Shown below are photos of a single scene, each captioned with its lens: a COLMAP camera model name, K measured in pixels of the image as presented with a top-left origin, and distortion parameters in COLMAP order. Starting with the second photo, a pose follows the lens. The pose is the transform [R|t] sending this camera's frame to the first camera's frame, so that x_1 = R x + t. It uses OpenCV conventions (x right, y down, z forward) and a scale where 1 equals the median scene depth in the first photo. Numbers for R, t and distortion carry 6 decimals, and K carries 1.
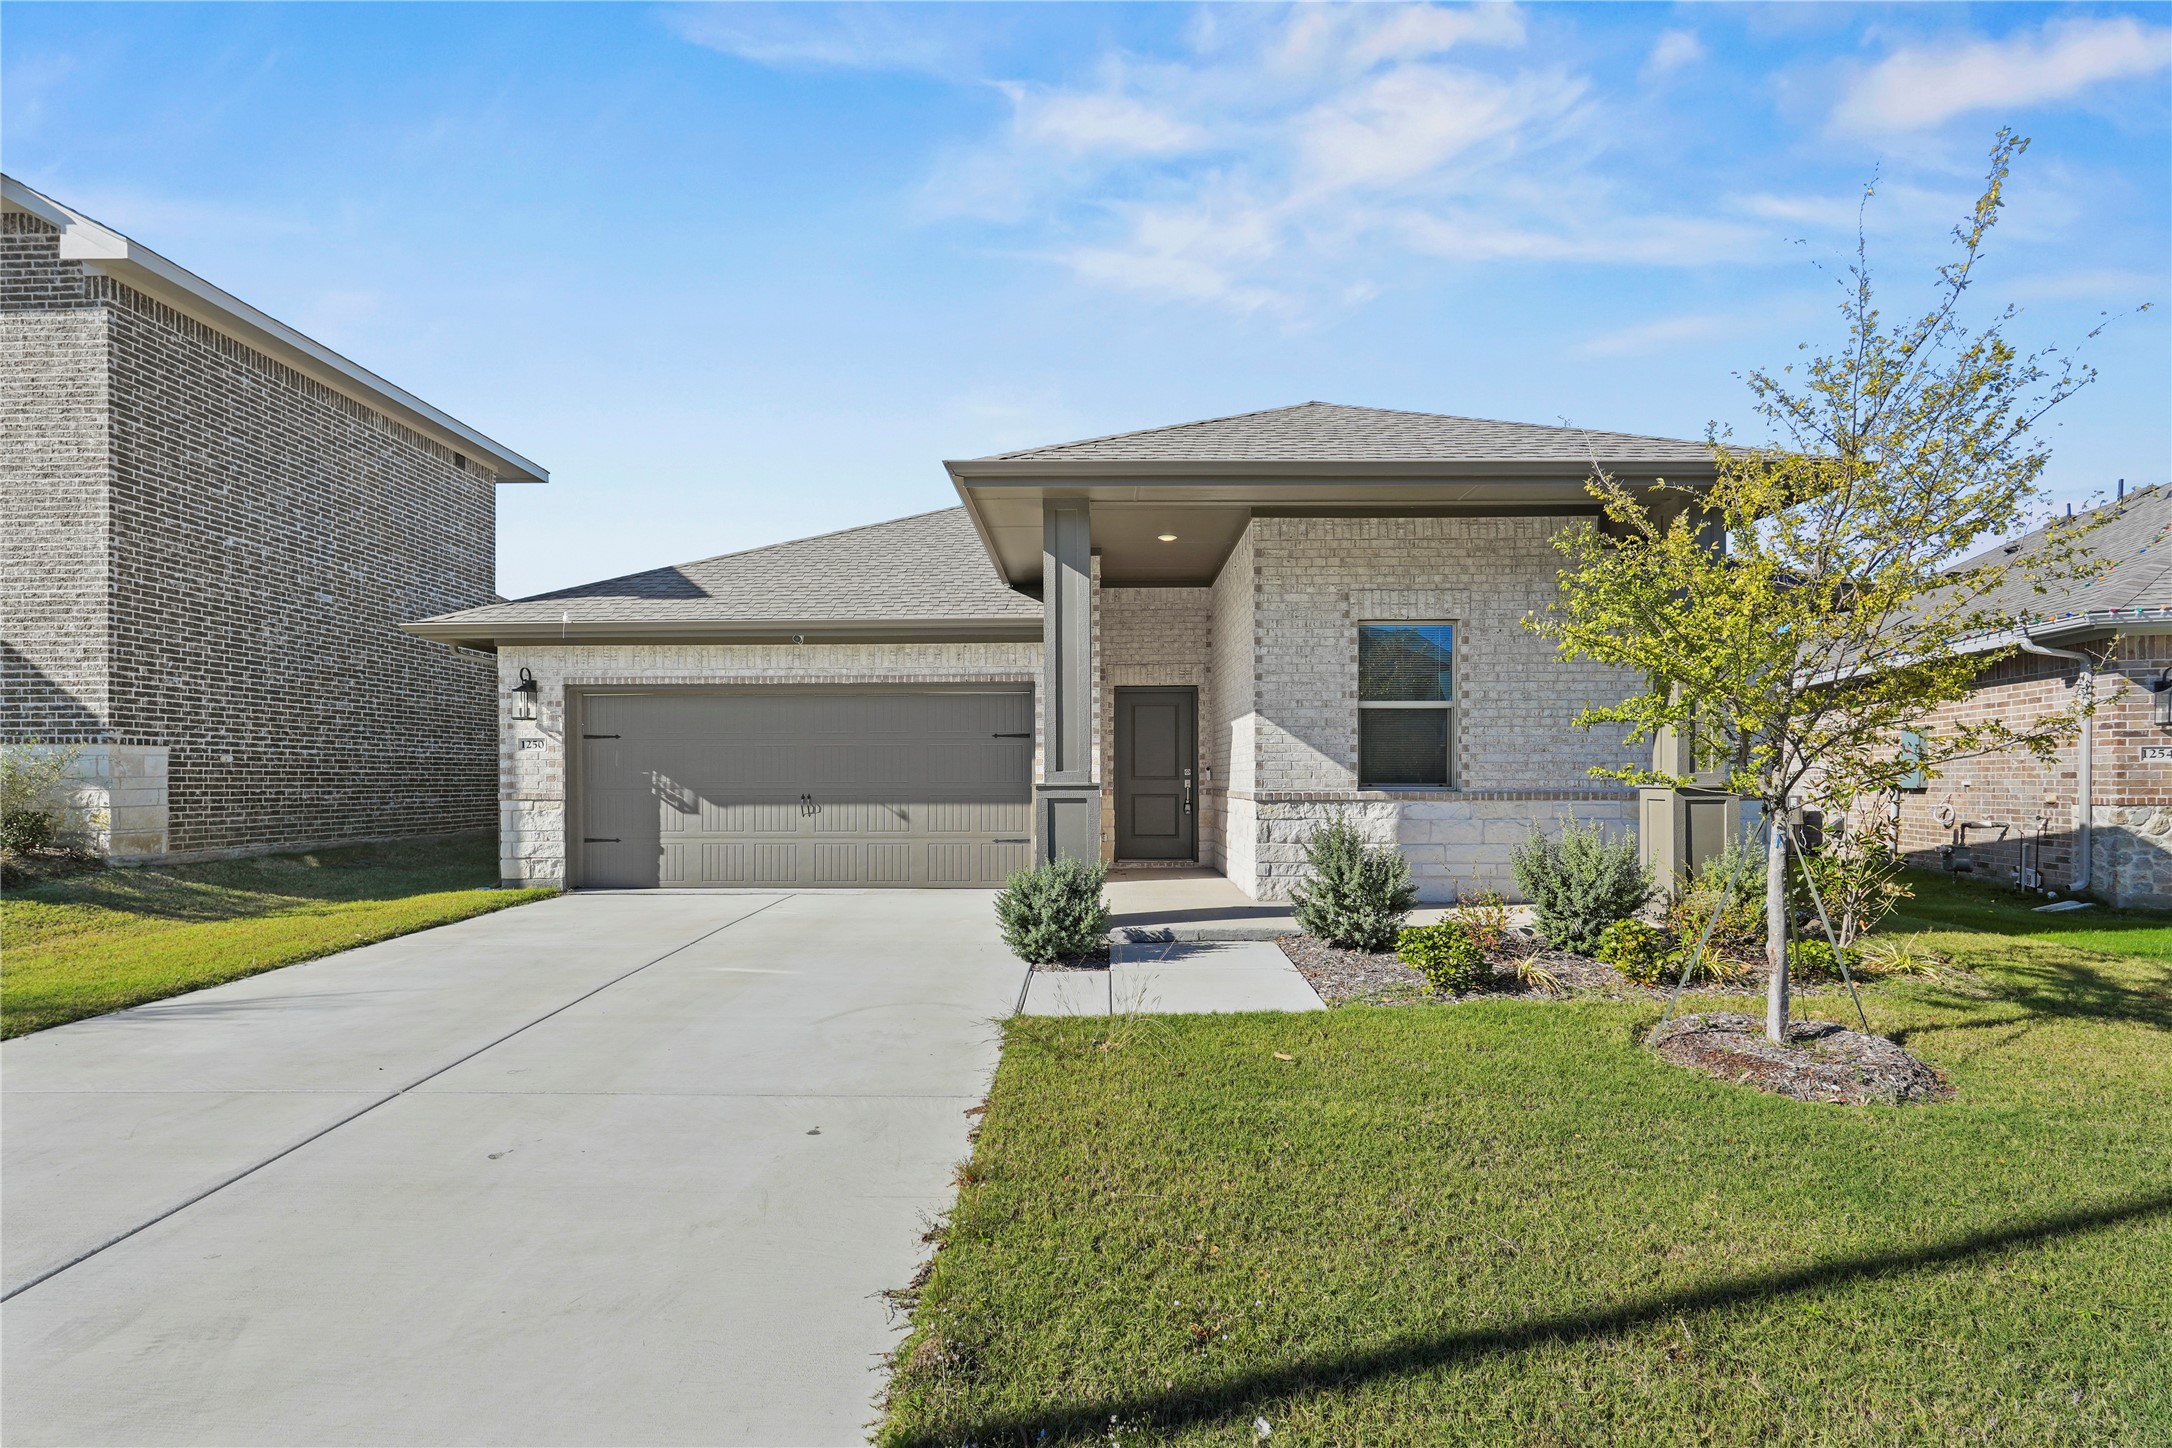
lens RADIAL K [[1001.9, 0, 1075.6], [0, 1001.9, 777.1], [0, 0, 1]] dist [0.002742, 0.000343]
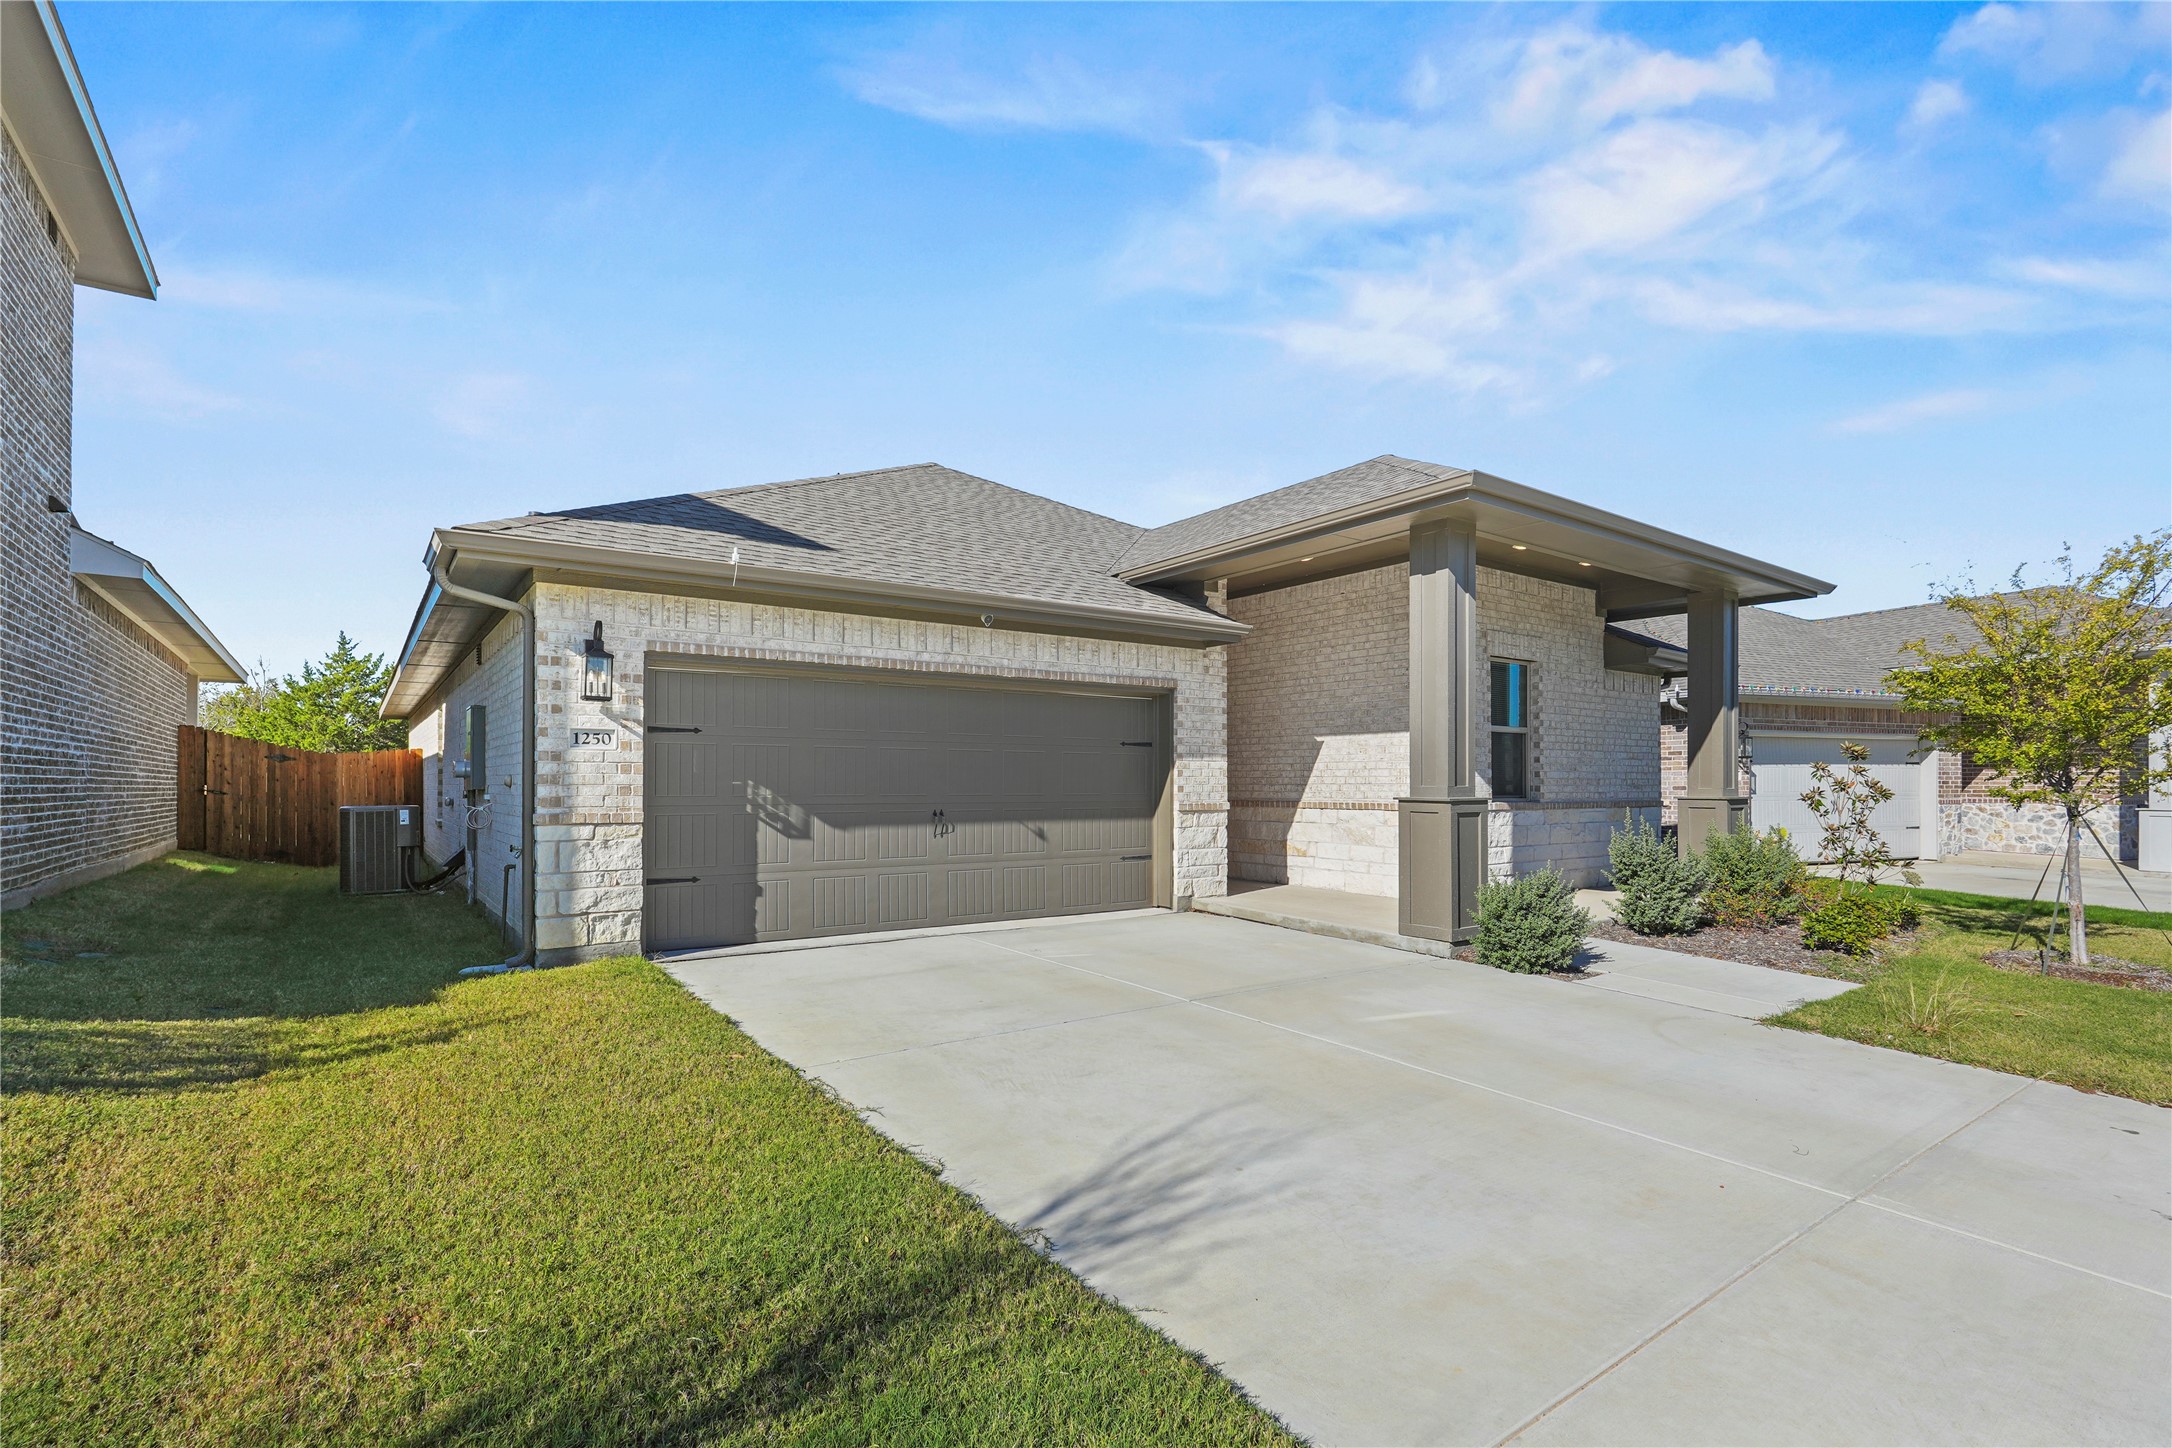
lens RADIAL K [[1001.9, 0, 1077.4], [0, 1001.9, 764.7], [0, 0, 1]] dist [0.002742, 0.000343]
pose [[0.811226, 0.015280, 0.584533, -0.667280], [-0.004612, 0.999795, -0.019735, -0.004206], [-0.584715, 0.013314, 0.811130, 0.289557]]
